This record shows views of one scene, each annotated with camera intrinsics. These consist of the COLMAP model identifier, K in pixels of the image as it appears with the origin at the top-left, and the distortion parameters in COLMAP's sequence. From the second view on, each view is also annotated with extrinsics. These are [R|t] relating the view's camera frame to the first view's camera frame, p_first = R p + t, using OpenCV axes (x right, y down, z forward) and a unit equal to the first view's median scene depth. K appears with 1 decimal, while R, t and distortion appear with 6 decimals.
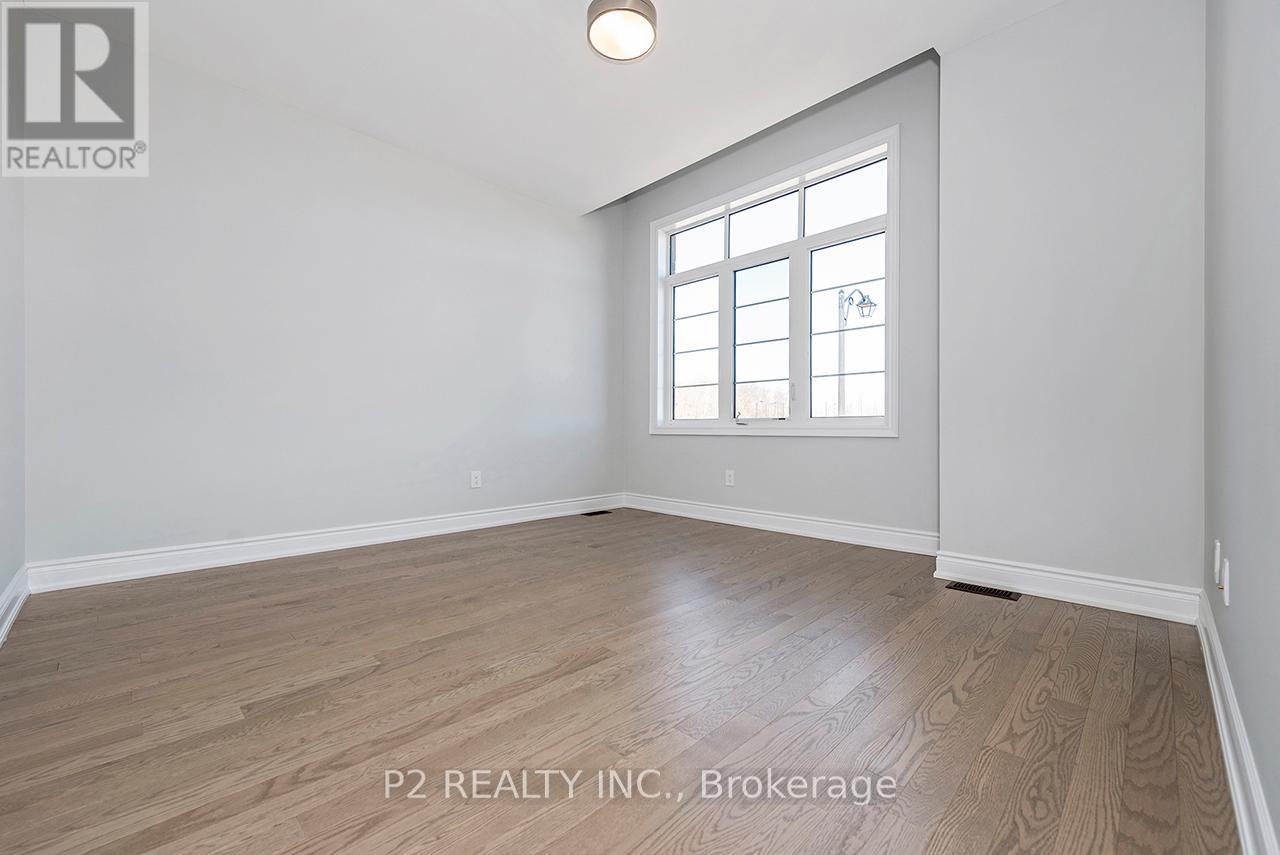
lens RADIAL K [[507.2, 0, 640.0], [0, 507.2, 427.5], [0, 0, 1]] dist [0.005282, 0.000003]
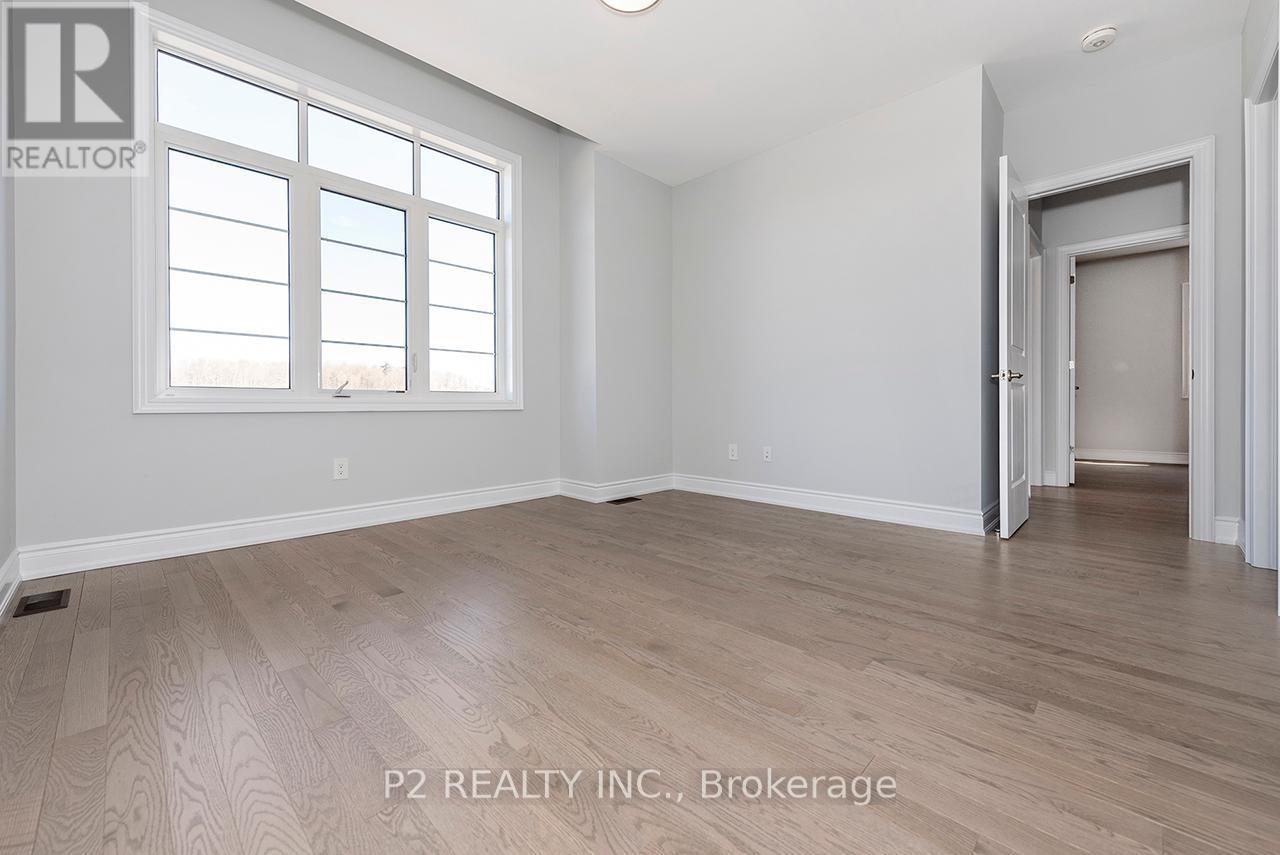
lens RADIAL K [[487.8, 0, 640.5], [0, 487.8, 407.7], [0, 0, 1]] dist [0.011908, -0.000116]
pose [[0.022621, -0.008353, 0.999709, -0.555530], [-0.000765, 0.999965, 0.008373, 0.003359], [-0.999744, -0.000954, 0.022613, 0.559331]]
